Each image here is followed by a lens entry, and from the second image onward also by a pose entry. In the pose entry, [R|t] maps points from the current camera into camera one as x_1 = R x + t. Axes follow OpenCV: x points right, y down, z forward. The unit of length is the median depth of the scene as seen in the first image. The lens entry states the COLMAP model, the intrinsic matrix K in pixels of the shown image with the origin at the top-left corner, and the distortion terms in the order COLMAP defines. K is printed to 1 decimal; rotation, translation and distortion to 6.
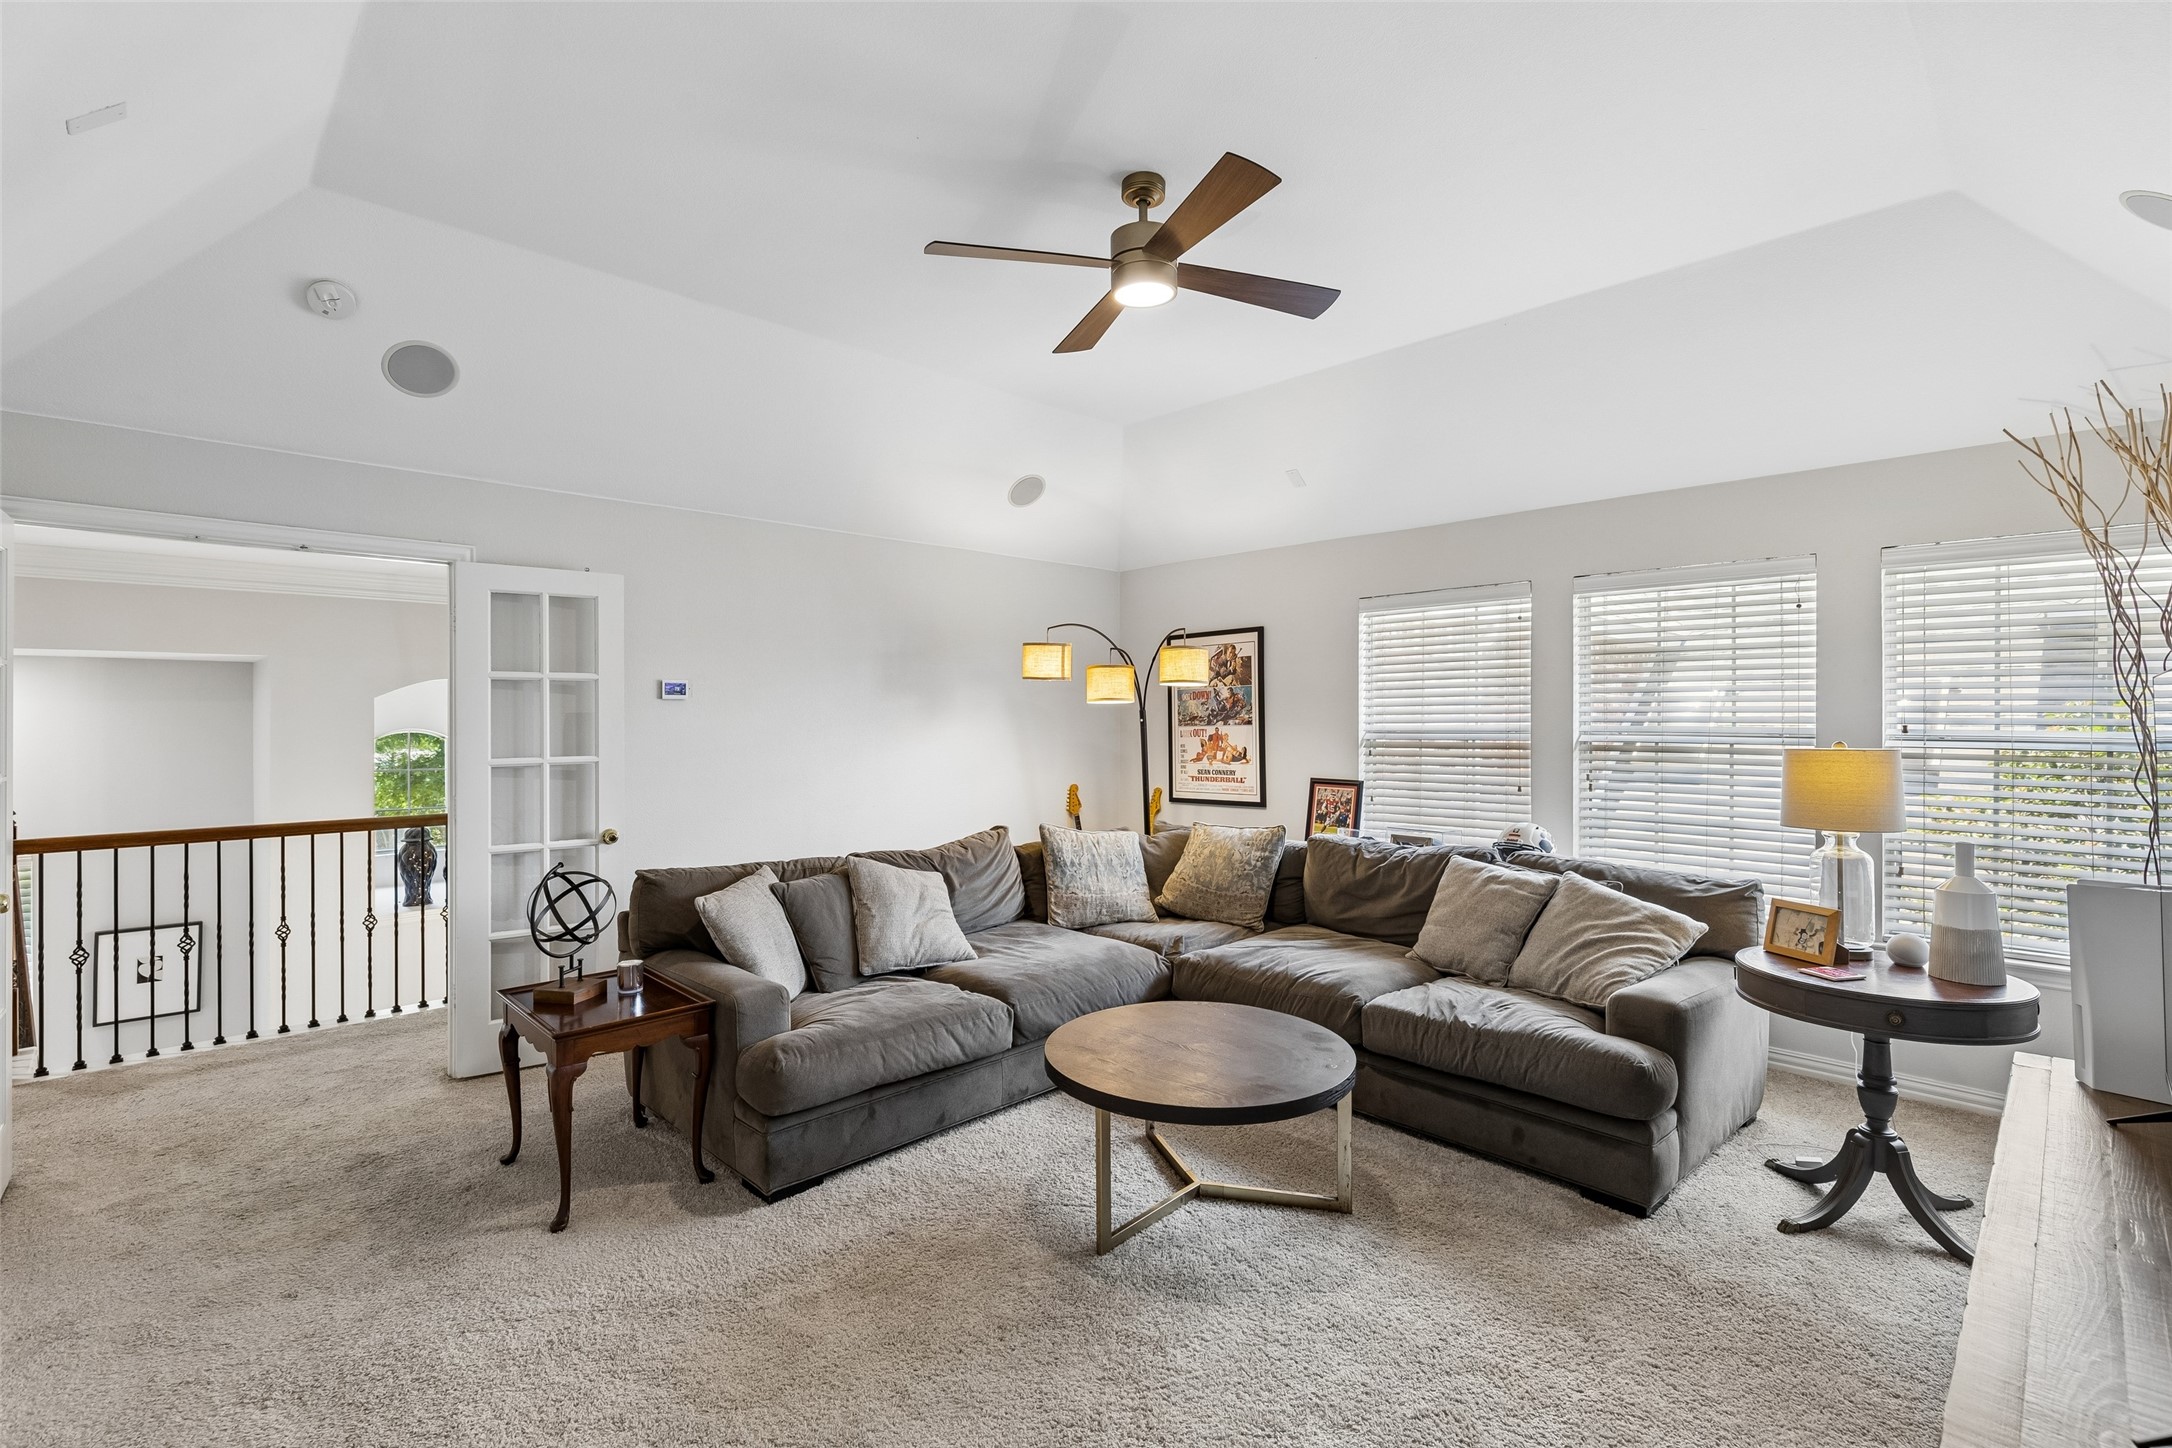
lens RADIAL K [[971.8, 0, 1073.6], [0, 971.8, 721.9], [0, 0, 1]] dist [0.009401, -0.001050]
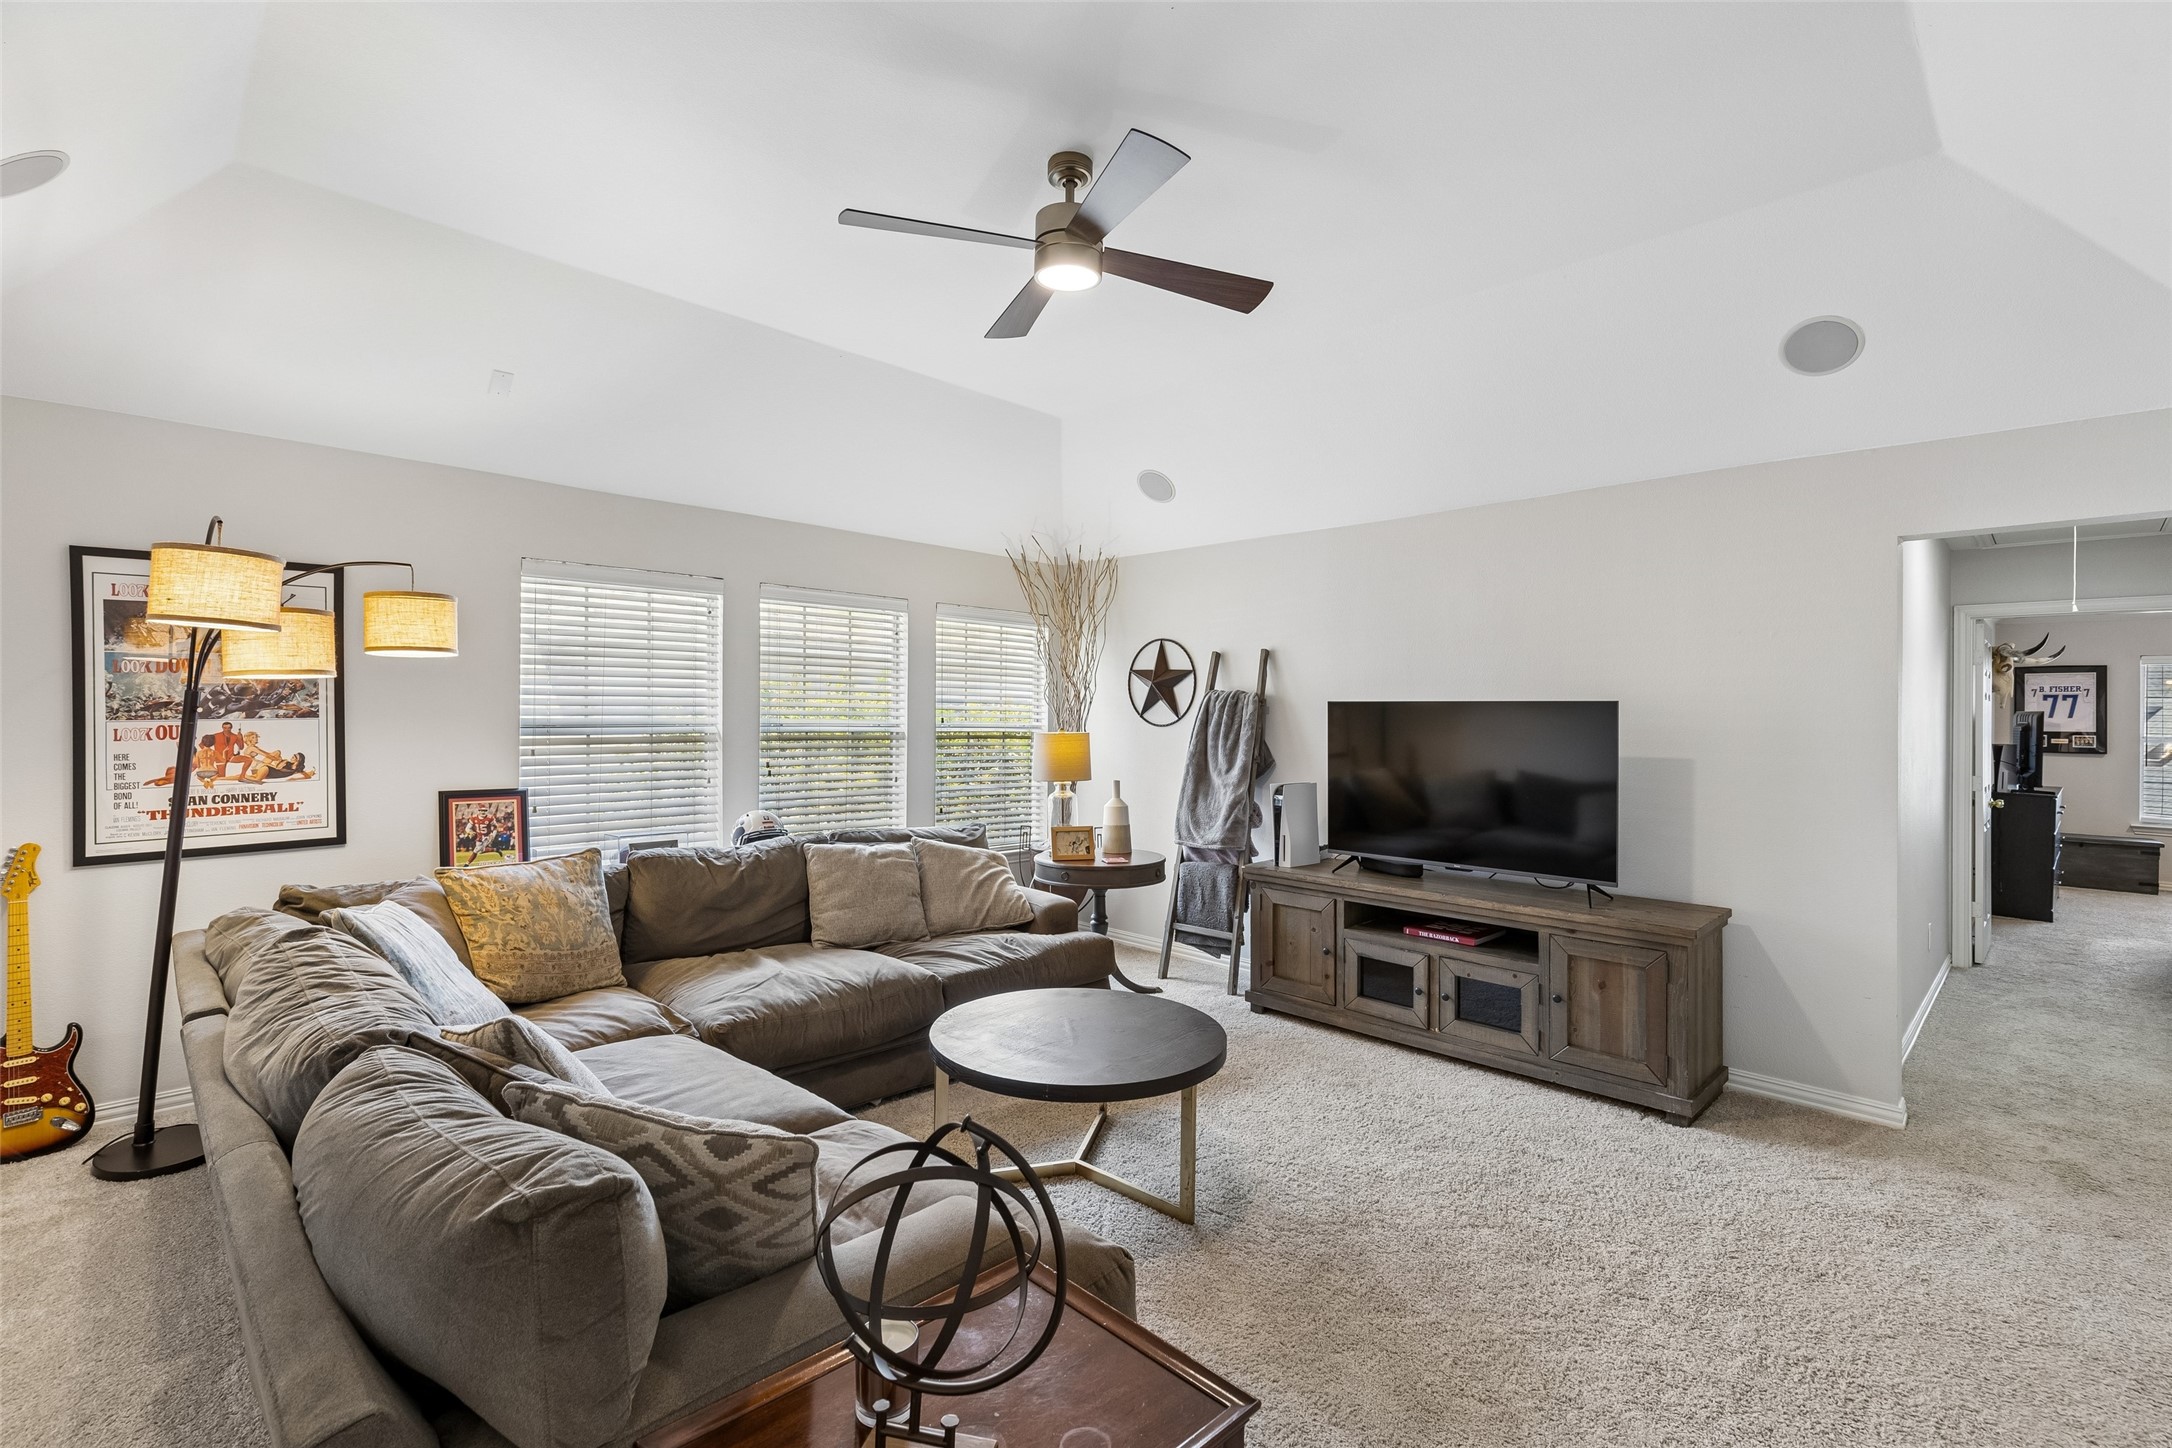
lens RADIAL K [[971.8, 0, 1077.1], [0, 971.8, 715.7], [0, 0, 1]] dist [0.009401, -0.001050]
pose [[-0.007266, -0.000654, 0.999973, -0.485676], [-0.005160, 0.999986, 0.000617, -0.001200], [-0.999960, -0.005155, -0.007269, 0.540573]]
